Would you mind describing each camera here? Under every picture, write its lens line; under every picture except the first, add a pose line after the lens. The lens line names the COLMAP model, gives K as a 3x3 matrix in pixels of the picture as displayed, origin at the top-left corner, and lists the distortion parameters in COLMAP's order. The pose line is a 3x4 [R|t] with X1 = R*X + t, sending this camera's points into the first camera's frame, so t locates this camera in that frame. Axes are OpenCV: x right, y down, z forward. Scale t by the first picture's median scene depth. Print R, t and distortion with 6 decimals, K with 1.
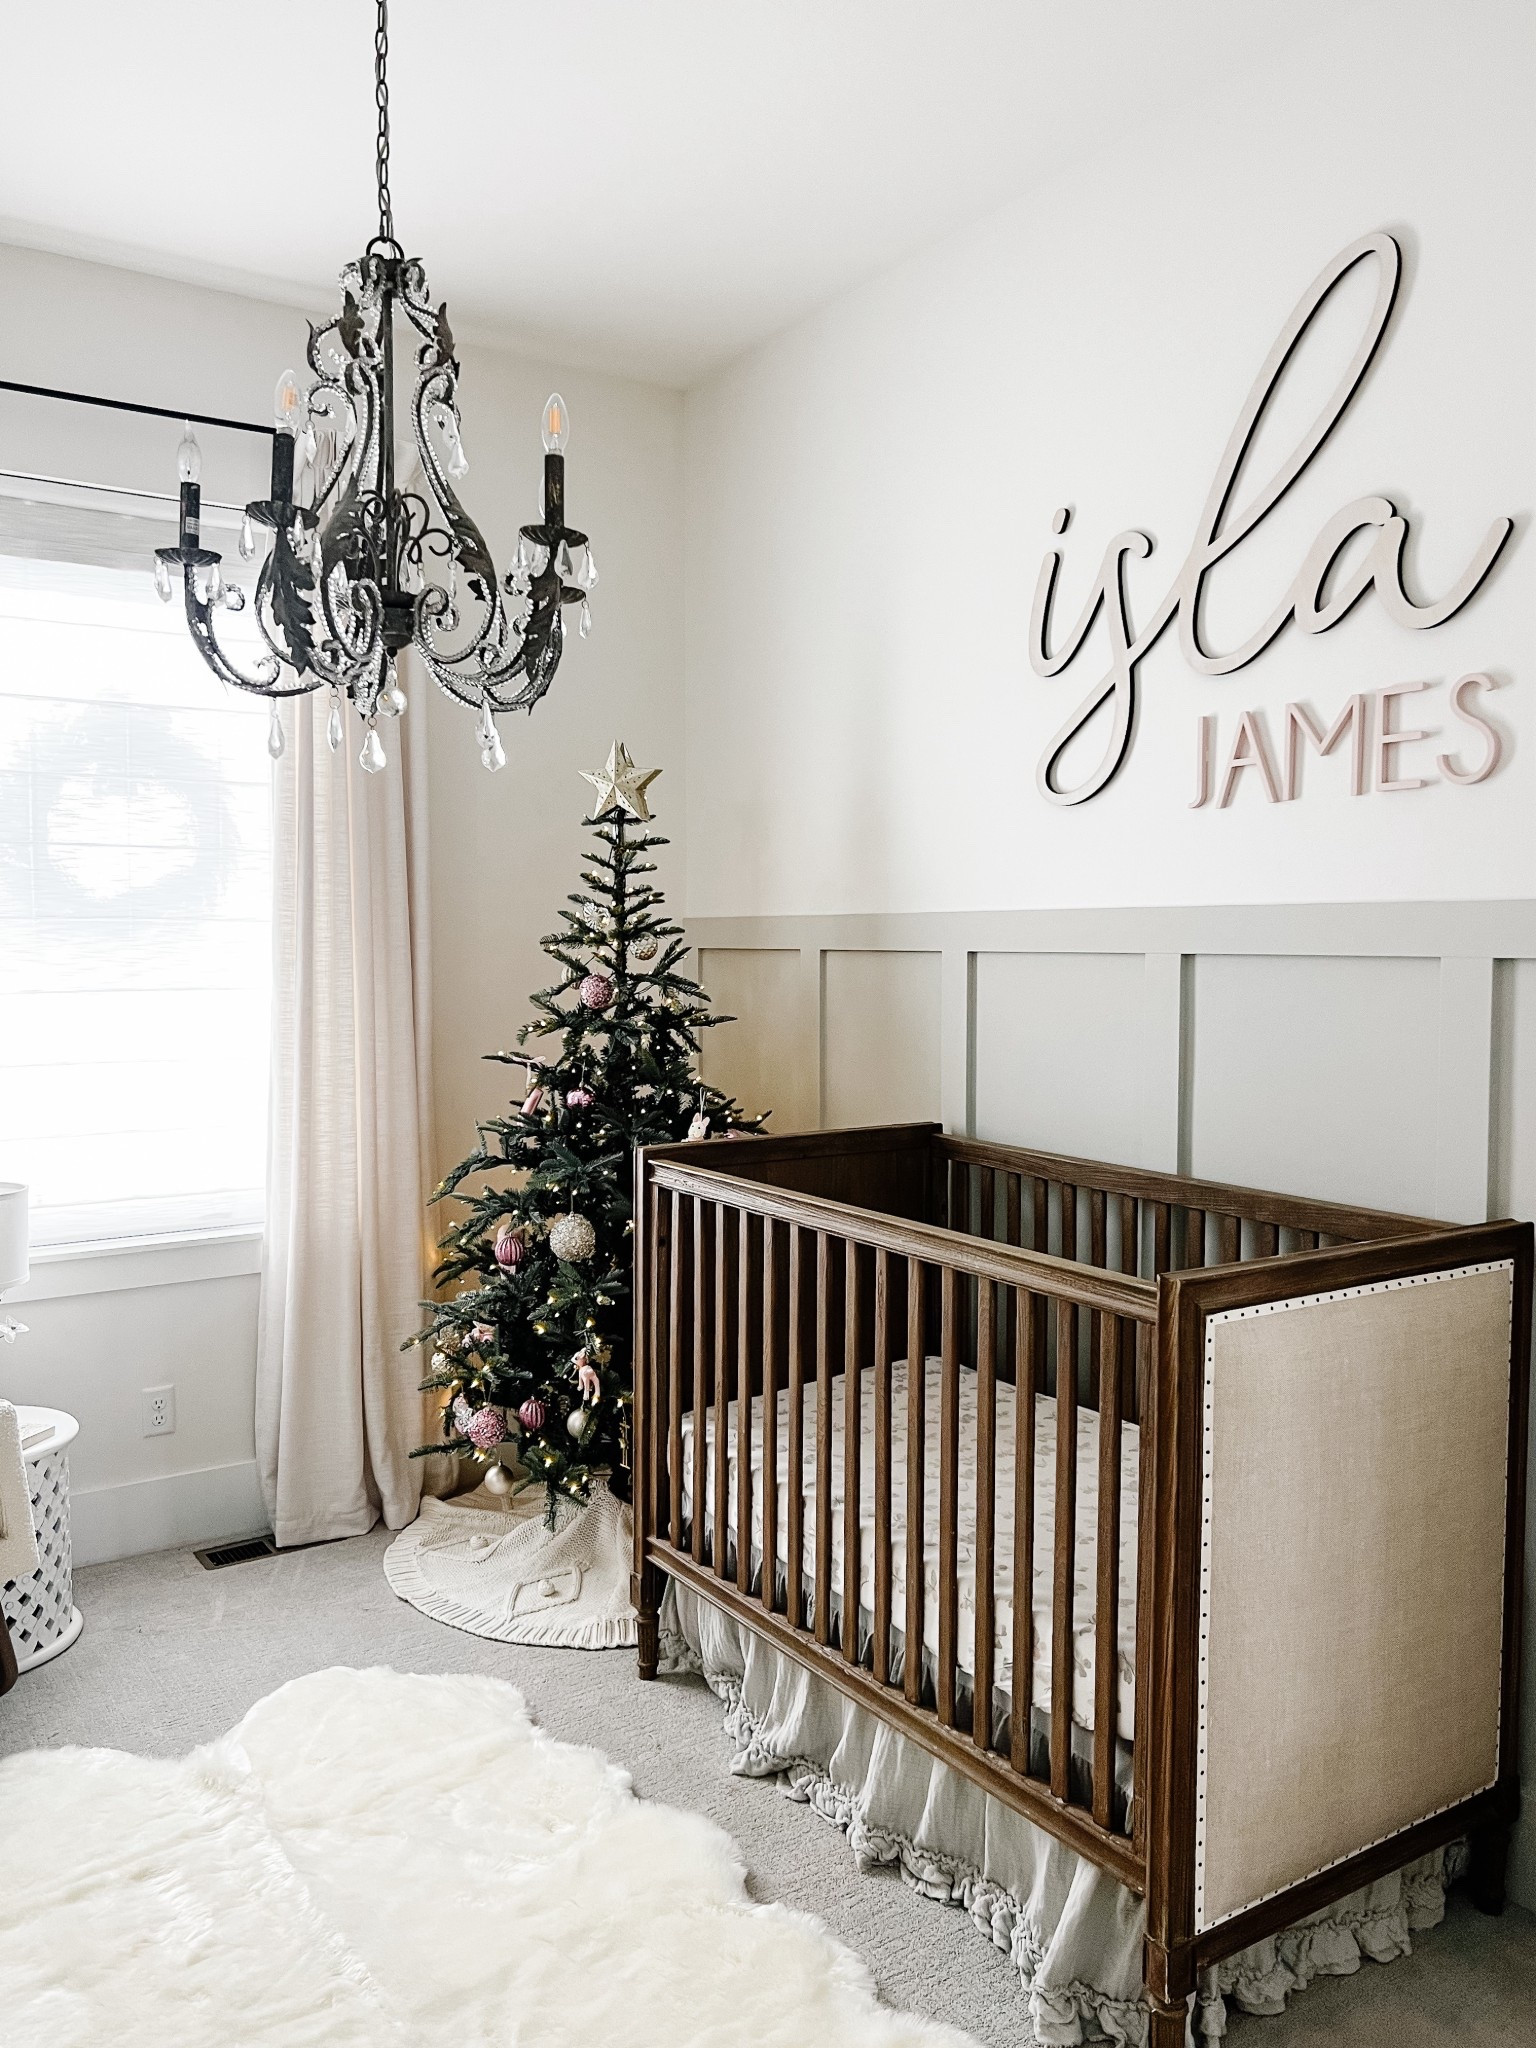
lens RADIAL K [[1578.4, 0, 763.8], [0, 1578.4, 1029.7], [0, 0, 1]] dist [0.055190, -0.003238]
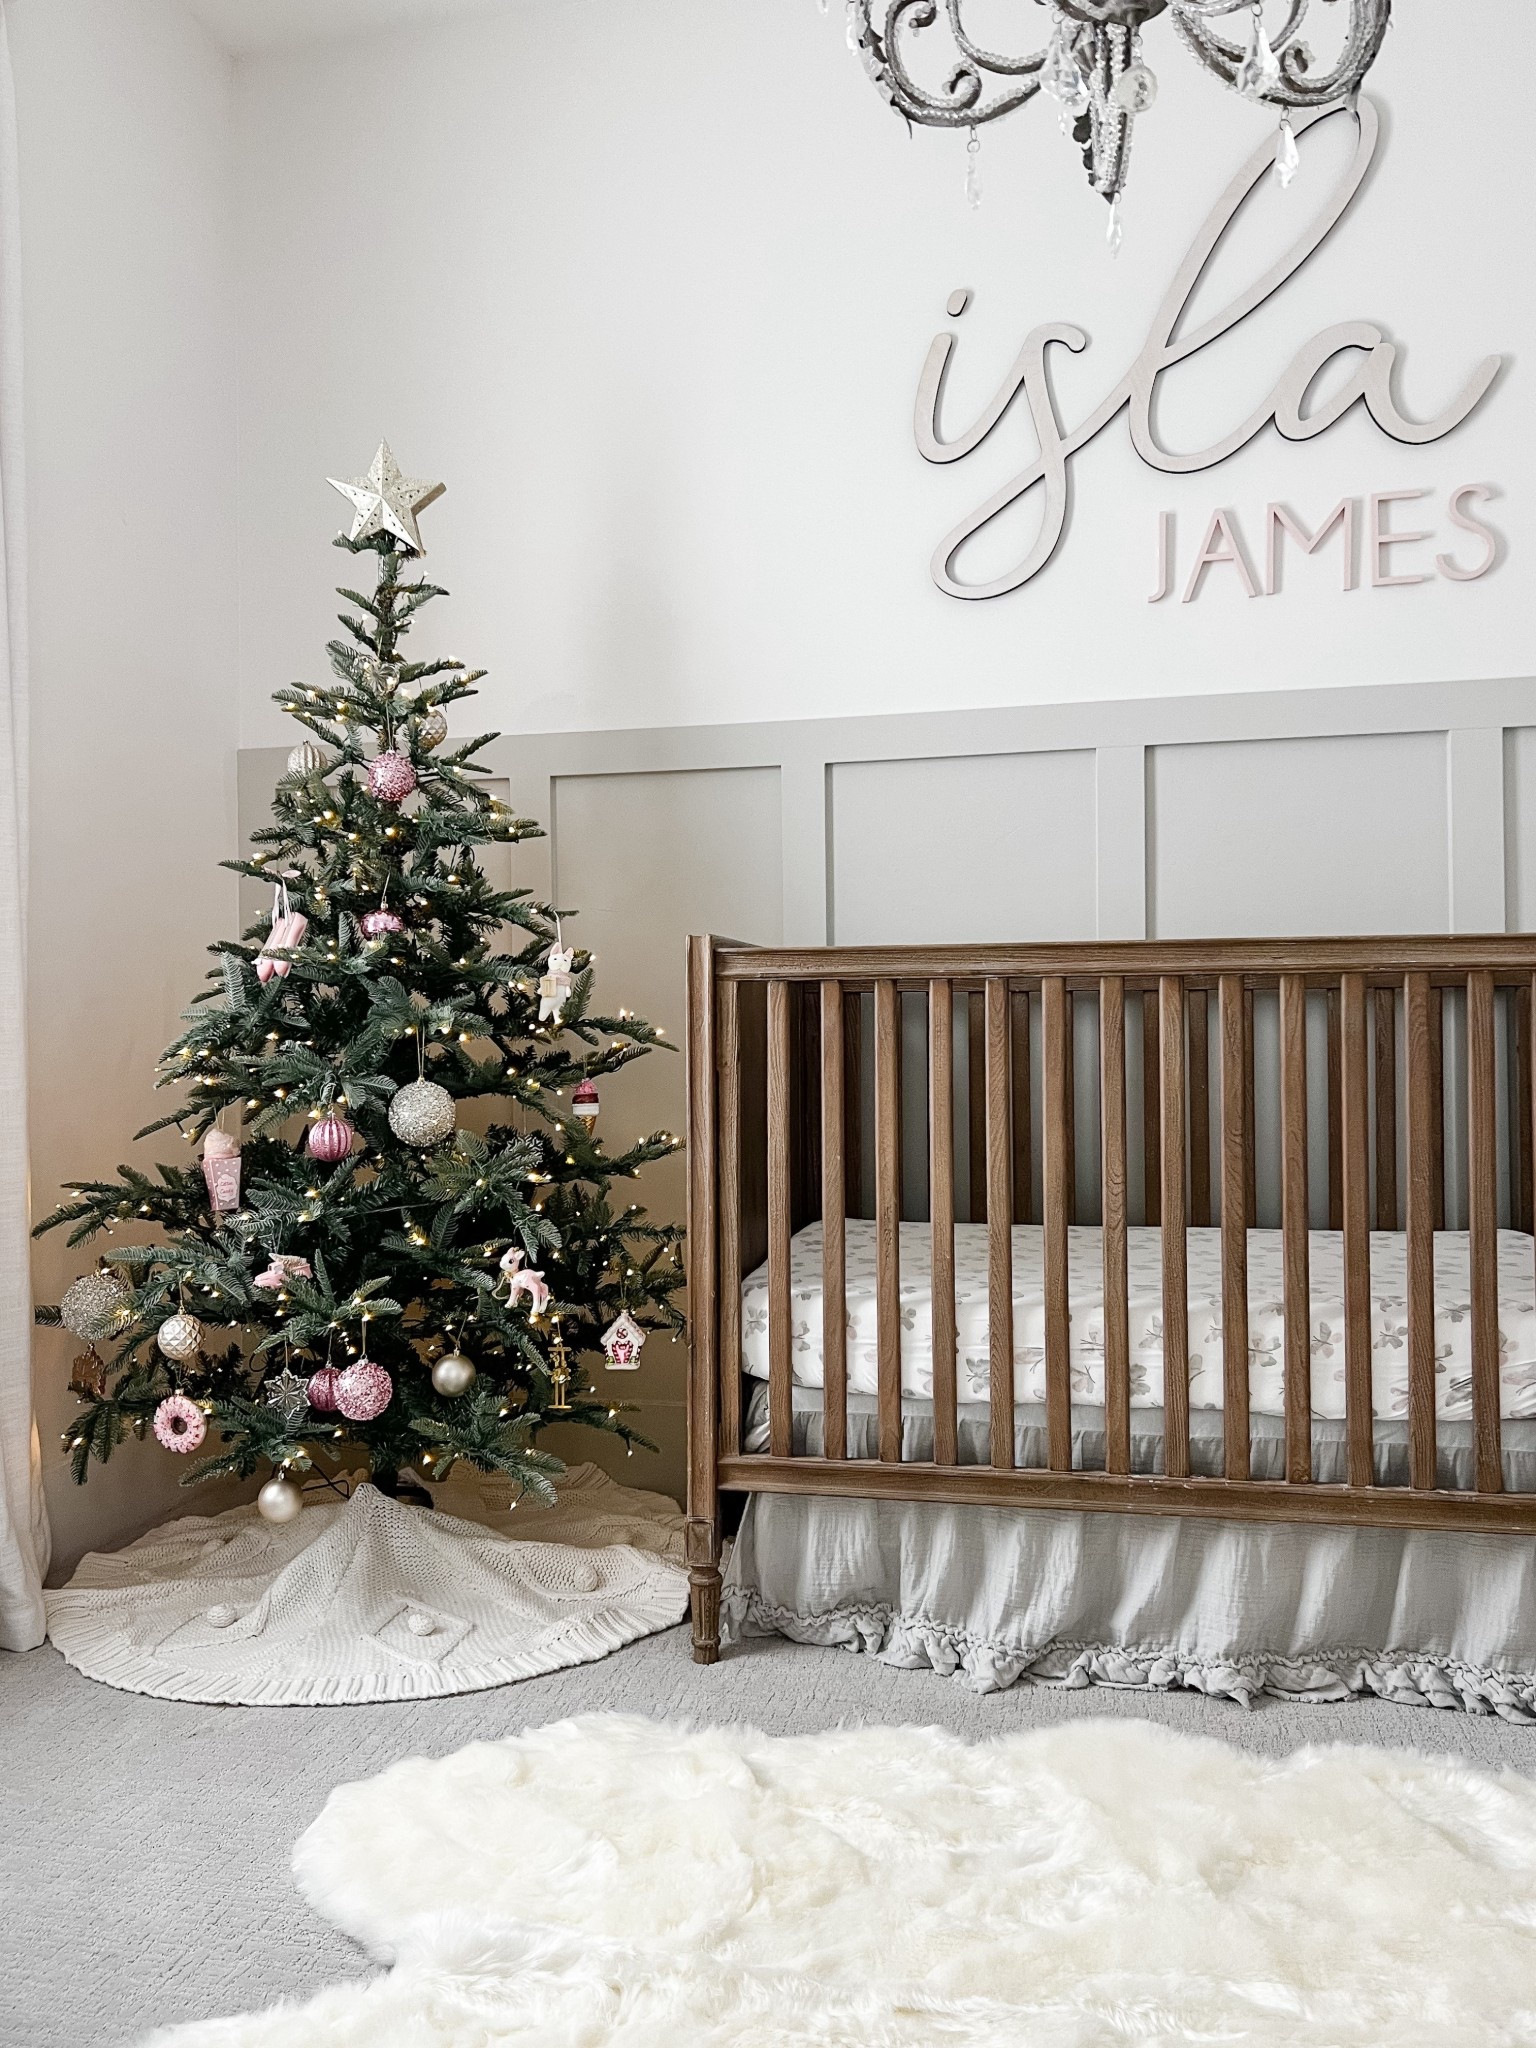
lens RADIAL K [[1578.4, 0, 765.3], [0, 1578.4, 1017.3], [0, 0, 1]] dist [0.055190, -0.003238]
pose [[0.702471, 0.002682, 0.711708, -0.635996], [0.055891, 0.996697, -0.058921, 0.173786], [-0.709515, 0.081168, 0.700000, 0.493913]]
